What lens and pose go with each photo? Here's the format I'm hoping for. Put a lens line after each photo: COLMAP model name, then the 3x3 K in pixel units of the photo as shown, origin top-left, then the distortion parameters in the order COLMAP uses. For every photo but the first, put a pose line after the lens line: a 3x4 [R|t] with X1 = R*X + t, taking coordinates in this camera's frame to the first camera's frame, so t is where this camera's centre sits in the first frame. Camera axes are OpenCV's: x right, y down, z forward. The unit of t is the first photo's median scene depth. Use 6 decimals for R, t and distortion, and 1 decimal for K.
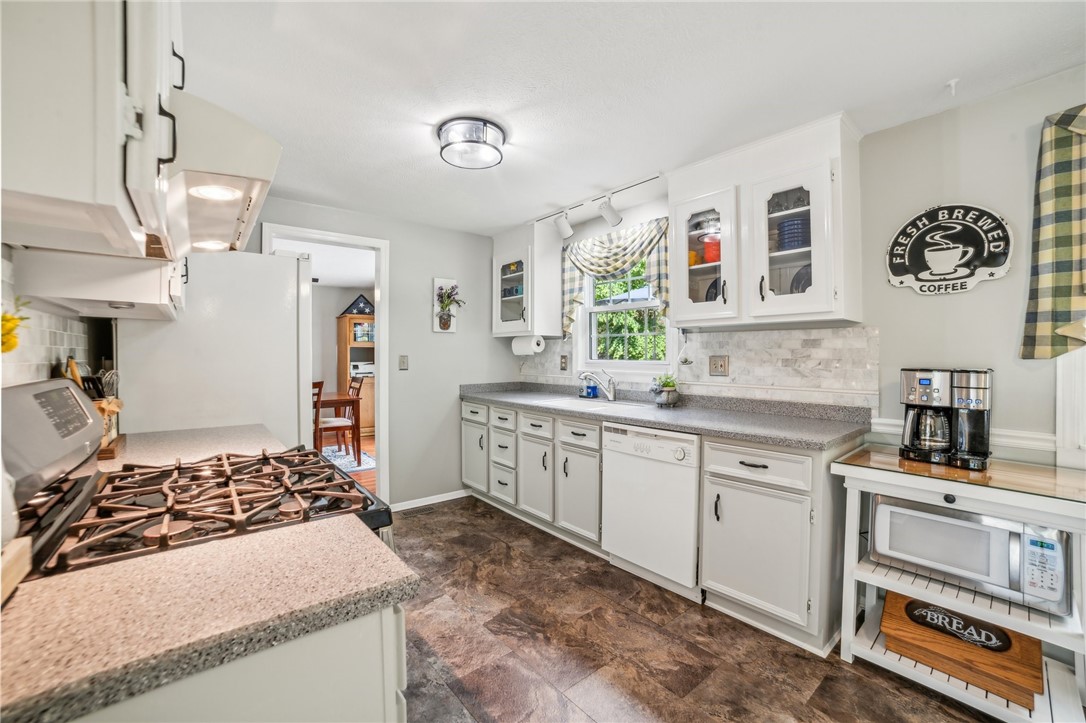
lens RADIAL K [[441.9, 0, 539.0], [0, 441.9, 352.8], [0, 0, 1]] dist [-0.030930, 0.003240]
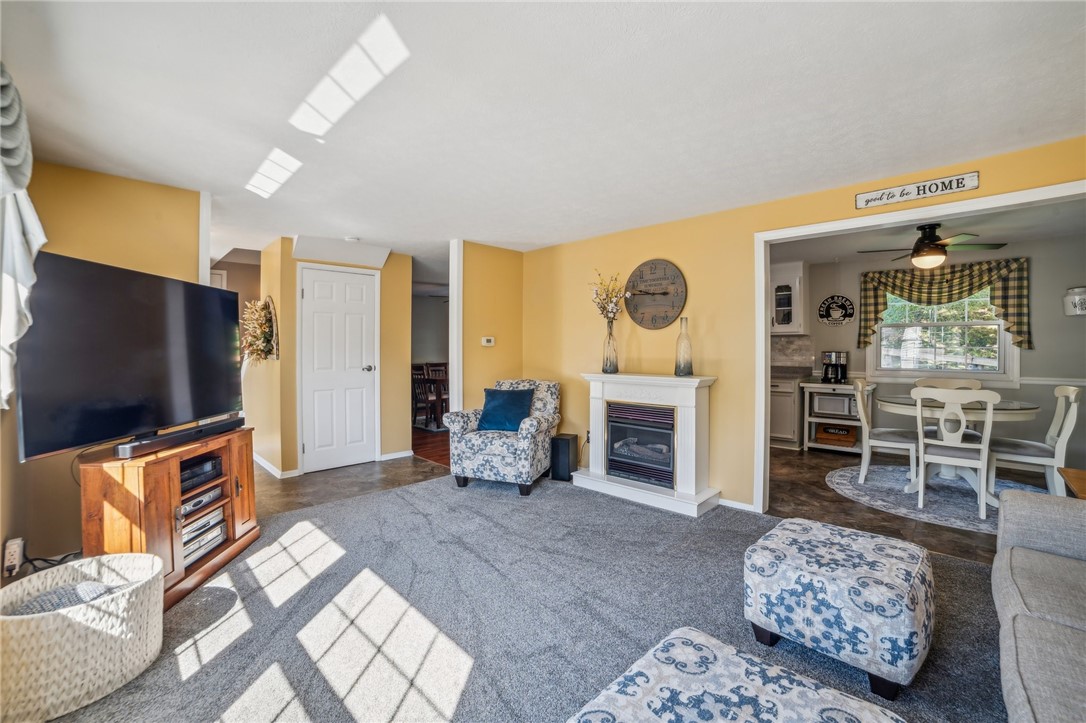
lens RADIAL K [[441.9, 0, 548.3], [0, 441.9, 346.8], [0, 0, 1]] dist [-0.030930, 0.003240]
pose [[0.993457, -0.000346, 0.114210, -1.320985], [0.000416, 1.000000, -0.000590, 0.004280], [-0.114210, 0.000634, 0.993456, -1.700150]]
